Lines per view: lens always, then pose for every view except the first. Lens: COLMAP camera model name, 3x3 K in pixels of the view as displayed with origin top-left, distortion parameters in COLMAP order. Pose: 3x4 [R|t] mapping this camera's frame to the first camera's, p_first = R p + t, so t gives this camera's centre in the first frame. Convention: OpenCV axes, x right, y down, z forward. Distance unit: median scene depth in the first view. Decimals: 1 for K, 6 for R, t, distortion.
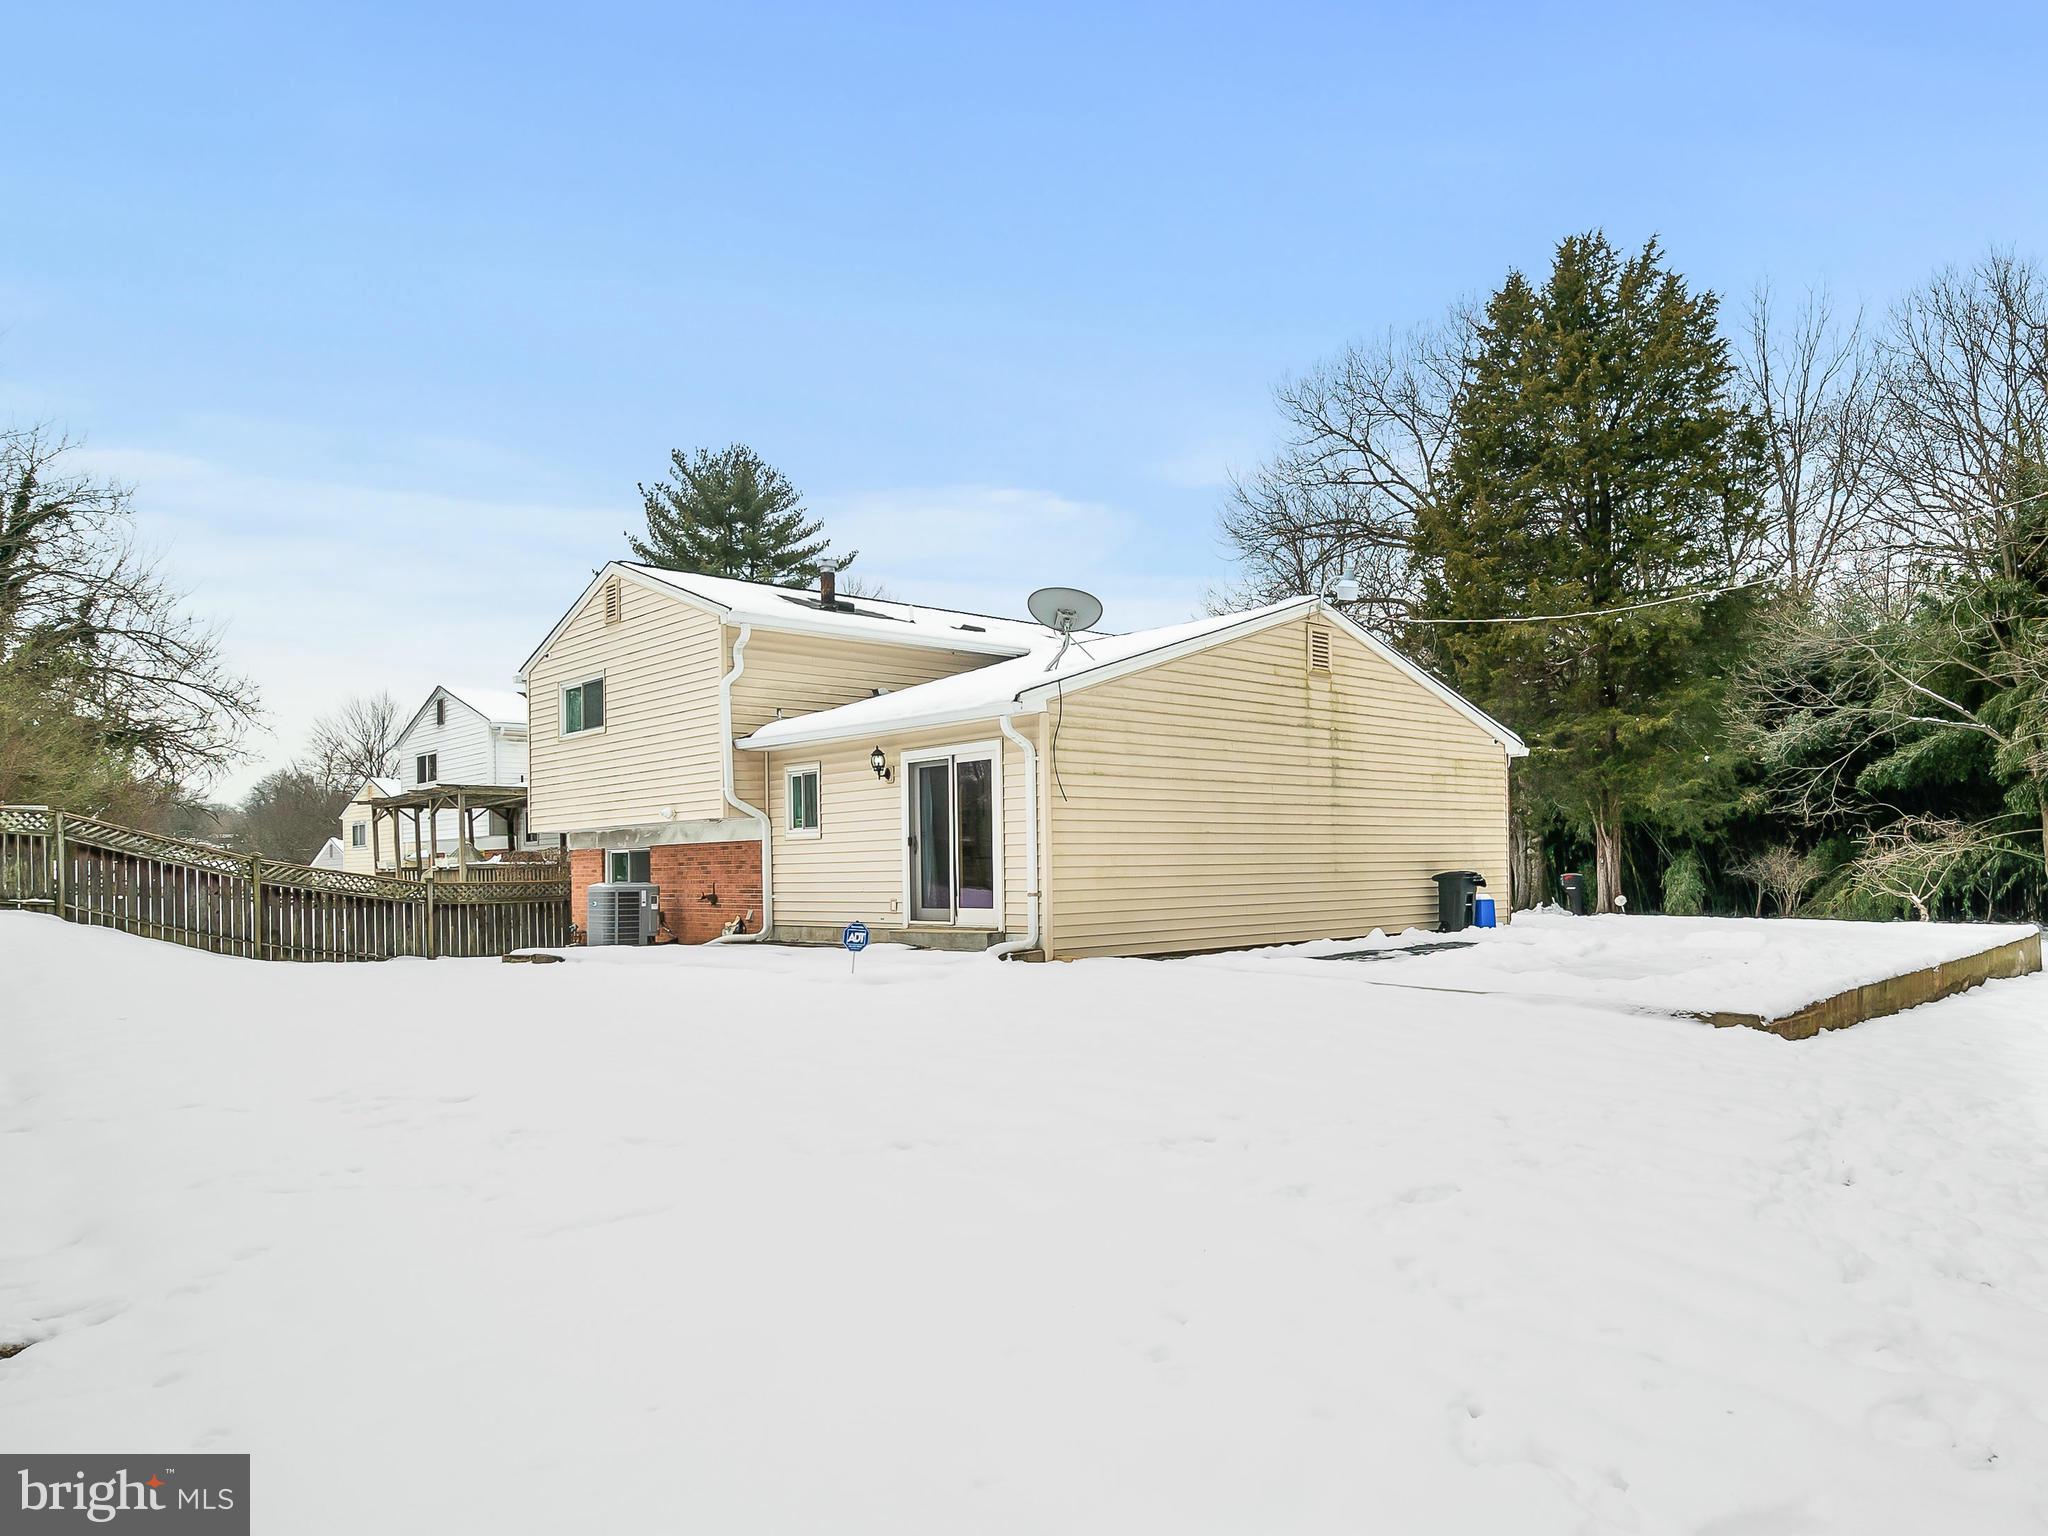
lens RADIAL K [[1247.3, 0, 1137.3], [0, 1247.3, 841.3], [0, 0, 1]] dist [-0.014984, 0.002395]
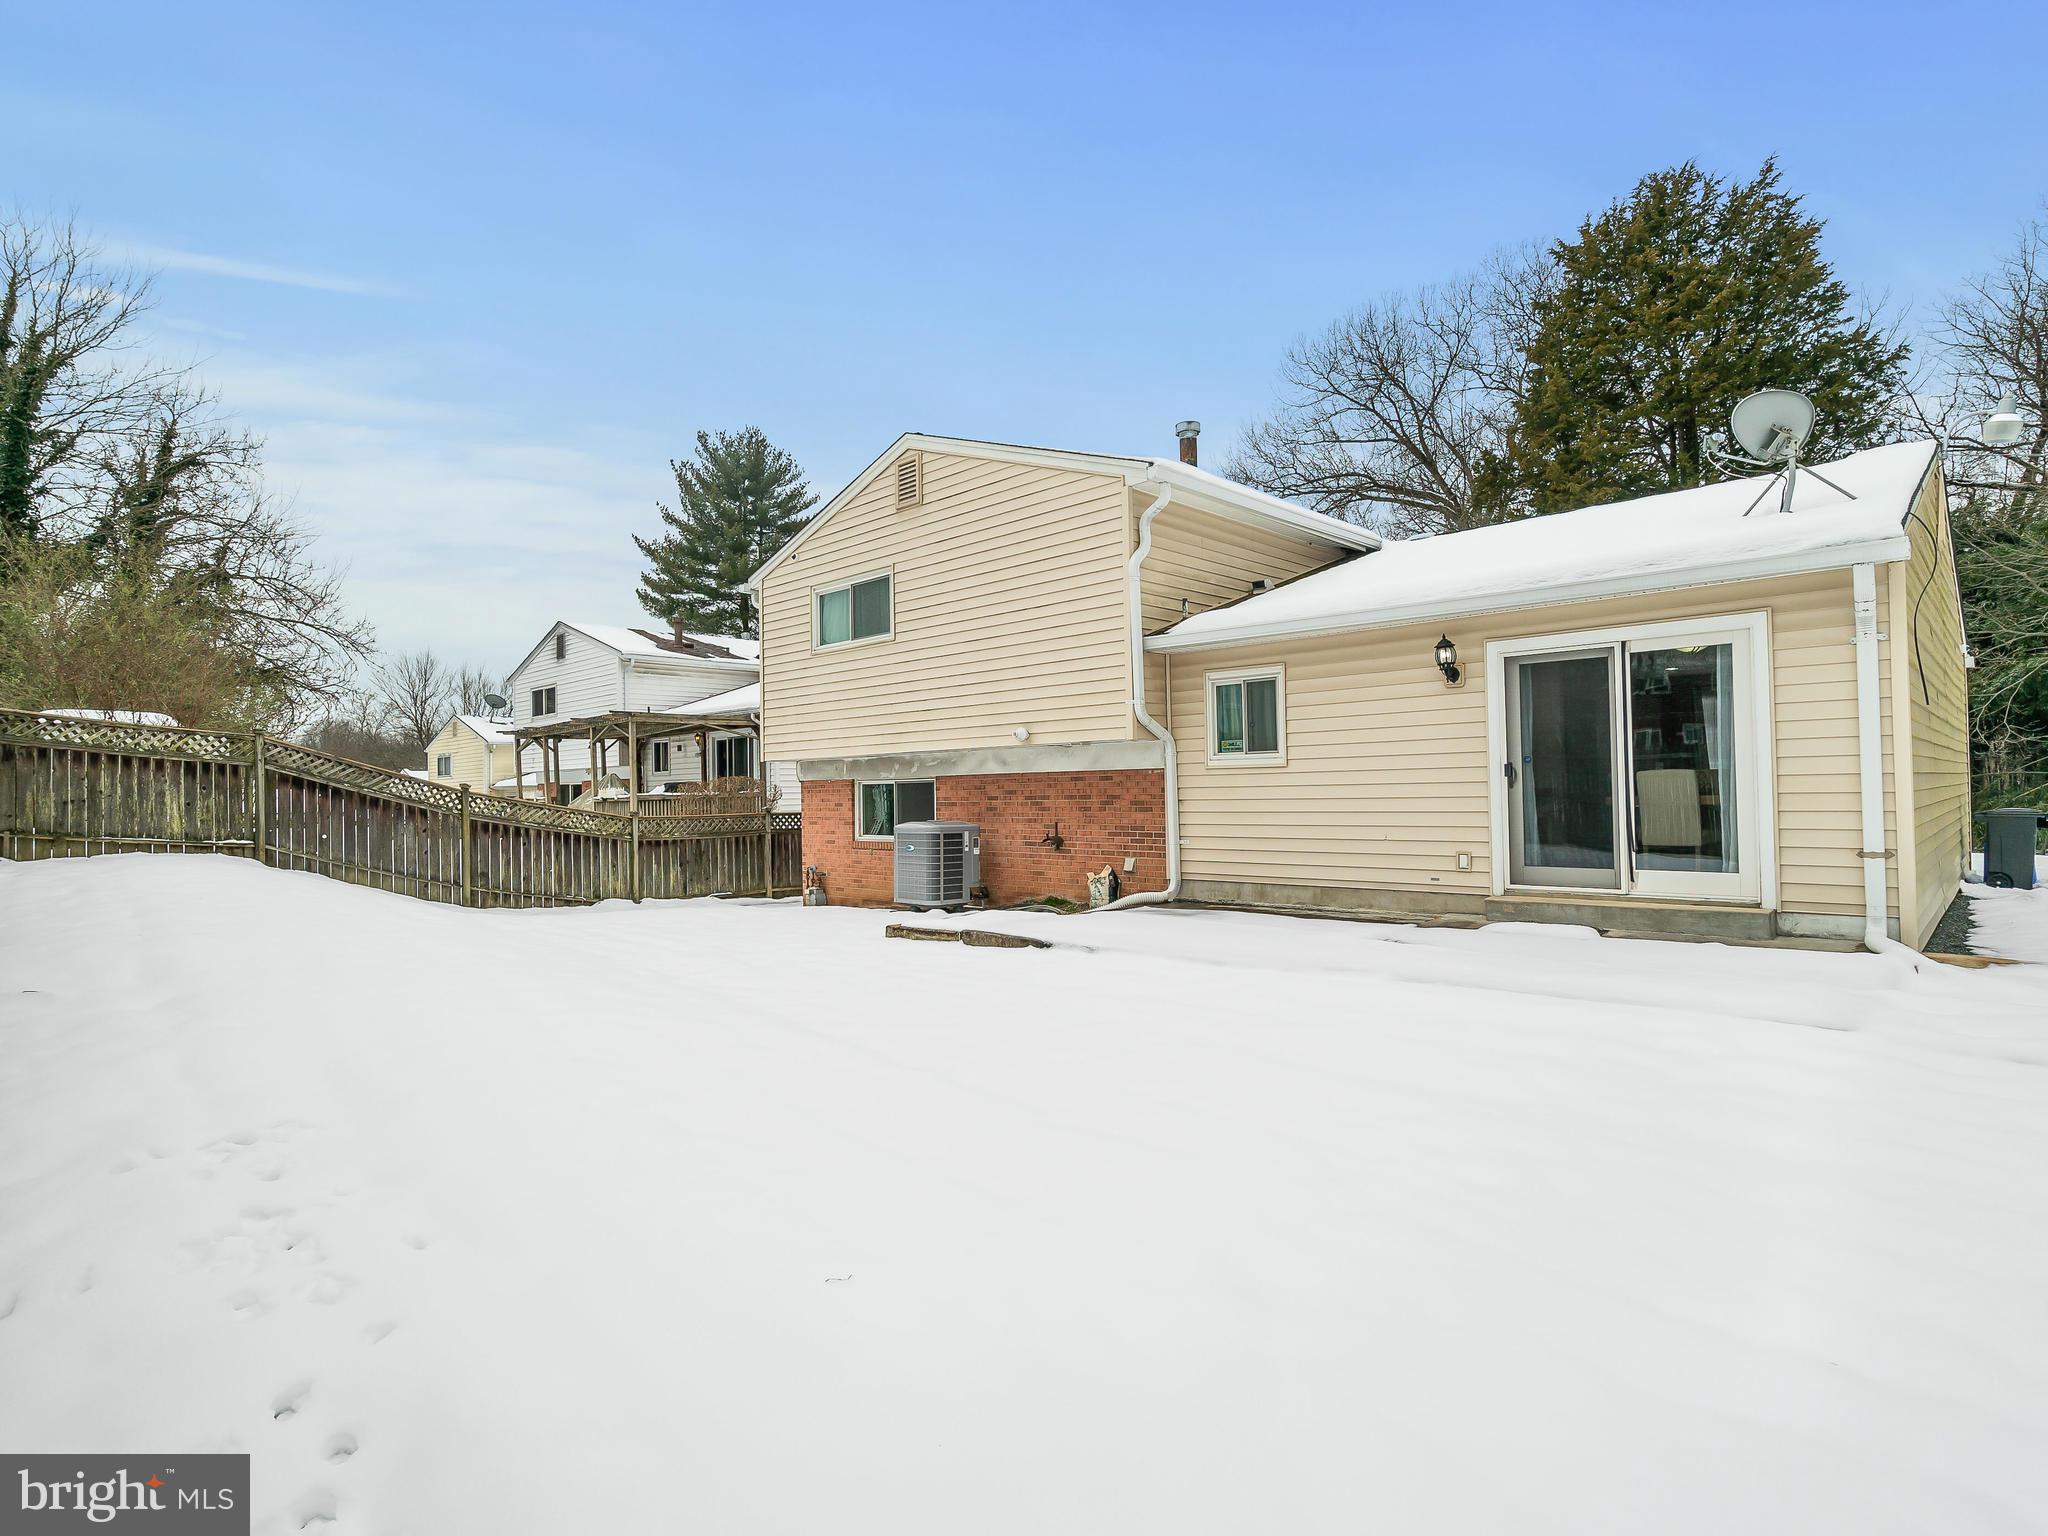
lens RADIAL K [[1051.0, 0, 1011.0], [0, 1051.0, 775.1], [0, 0, 1]] dist [-0.009018, 0.000276]
pose [[0.999175, 0.000429, -0.040602, -0.269915], [-0.000314, 0.999996, 0.002844, 0.000671], [0.040603, -0.002829, 0.999171, 0.251527]]
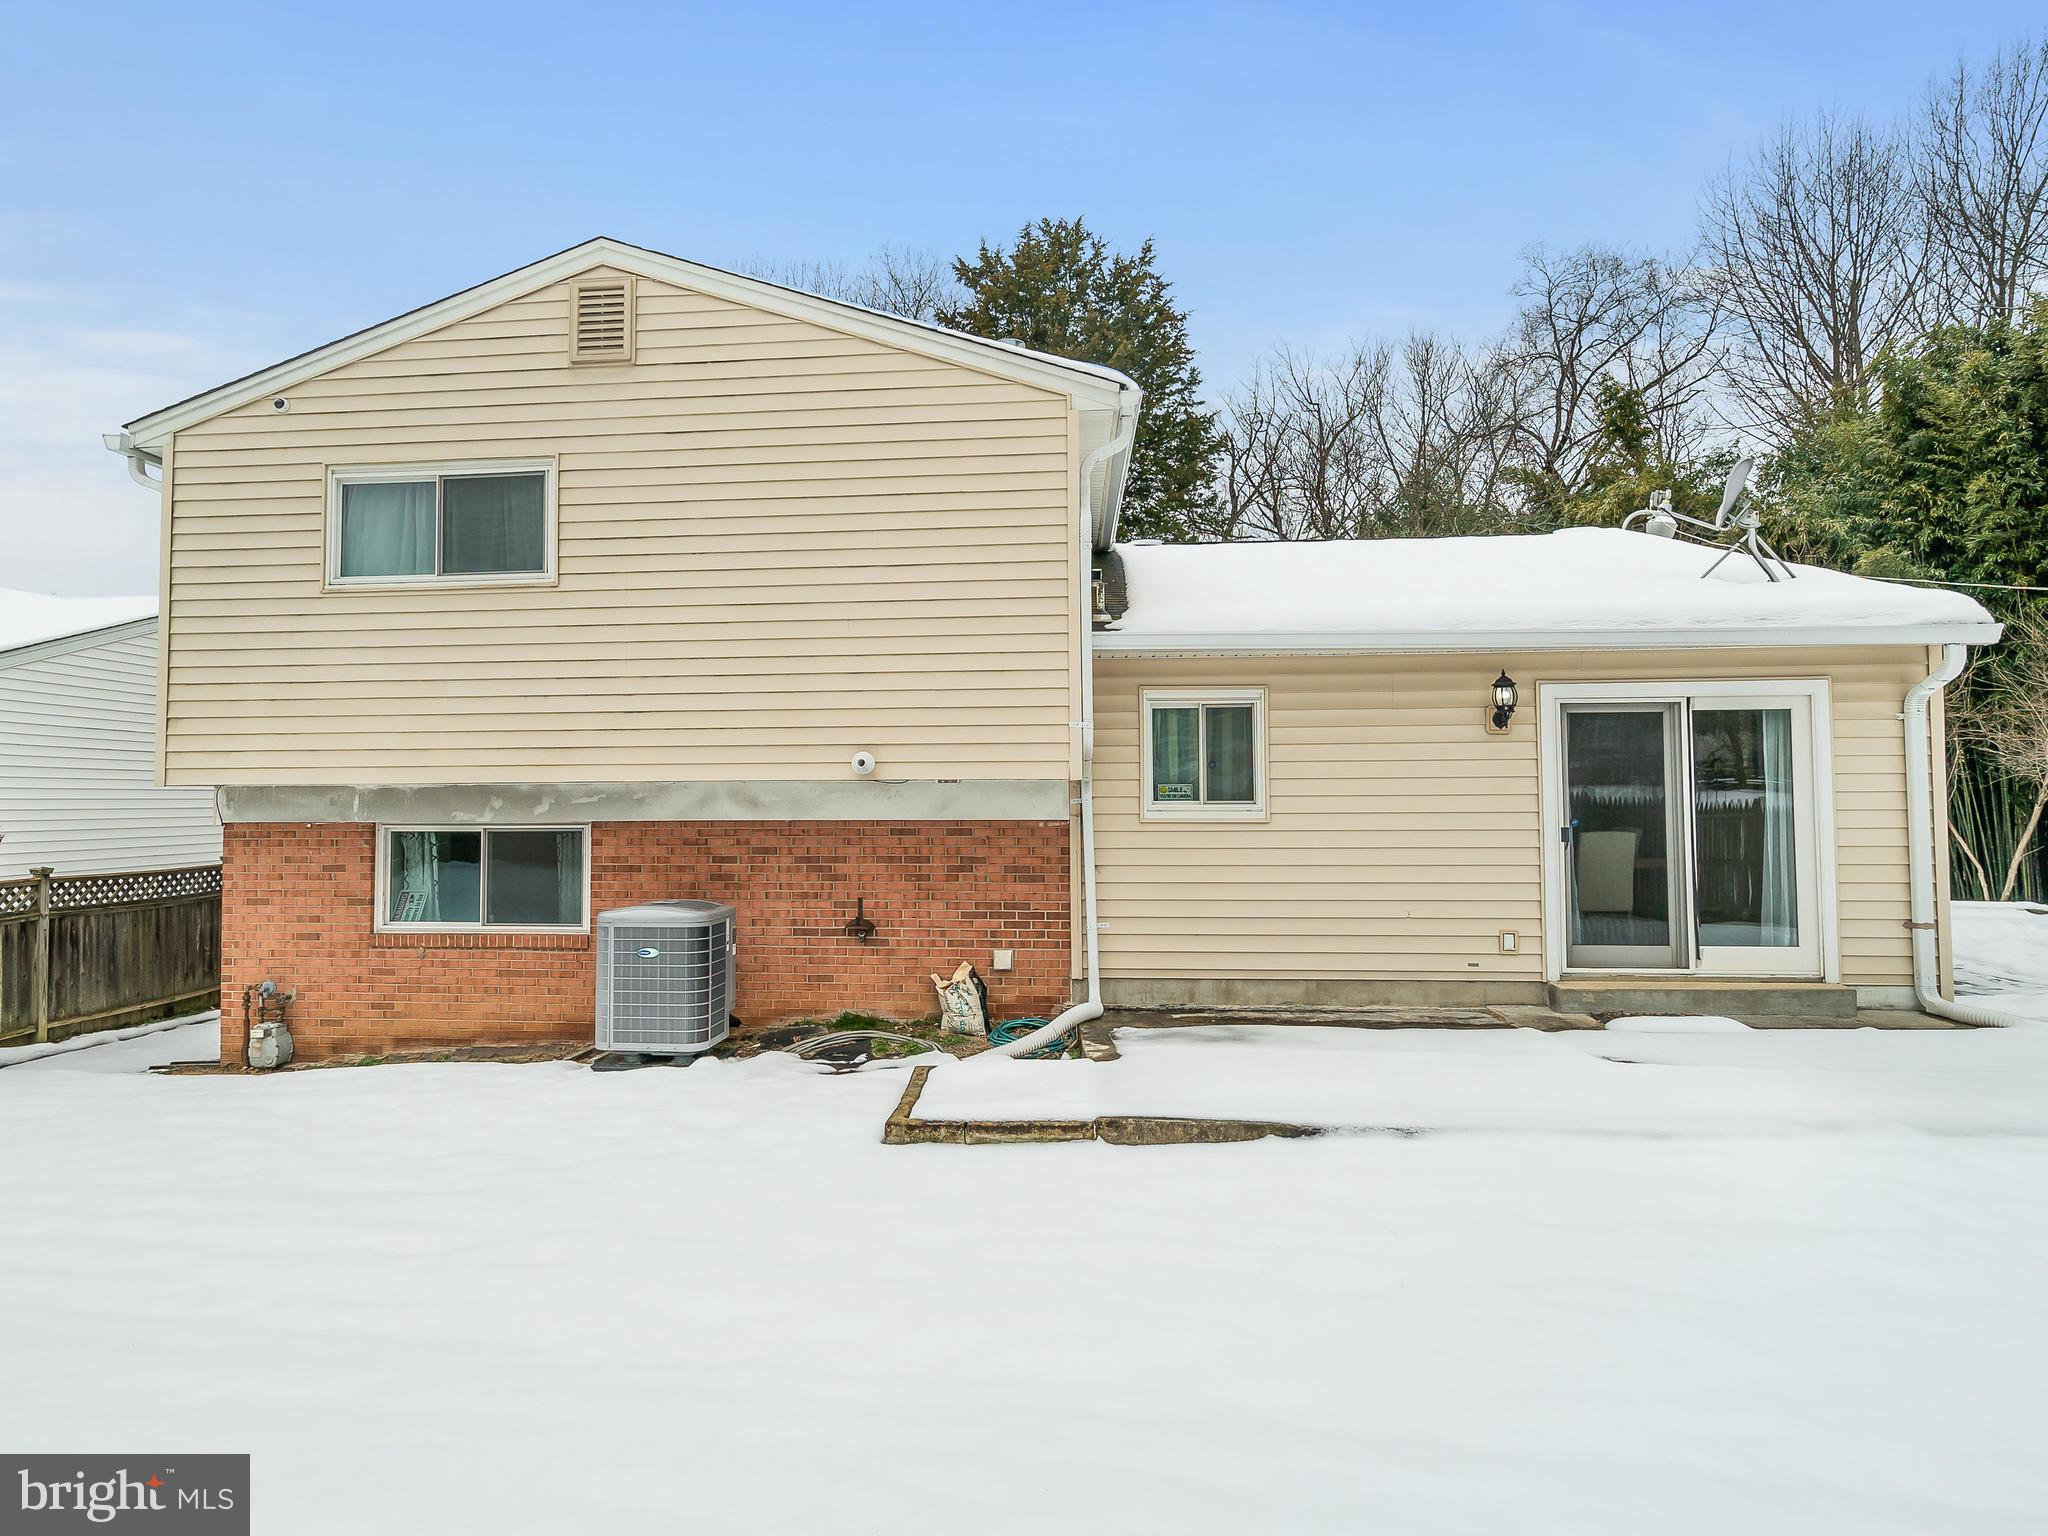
lens RADIAL K [[1189.0, 0, 1022.4], [0, 1189.0, 759.2], [0, 0, 1]] dist [-0.004000, 0.000774]
pose [[0.804998, 0.037268, 0.592106, -0.456542], [-0.020707, 0.999182, -0.034738, -0.006981], [-0.592917, 0.015704, 0.805111, 0.434836]]
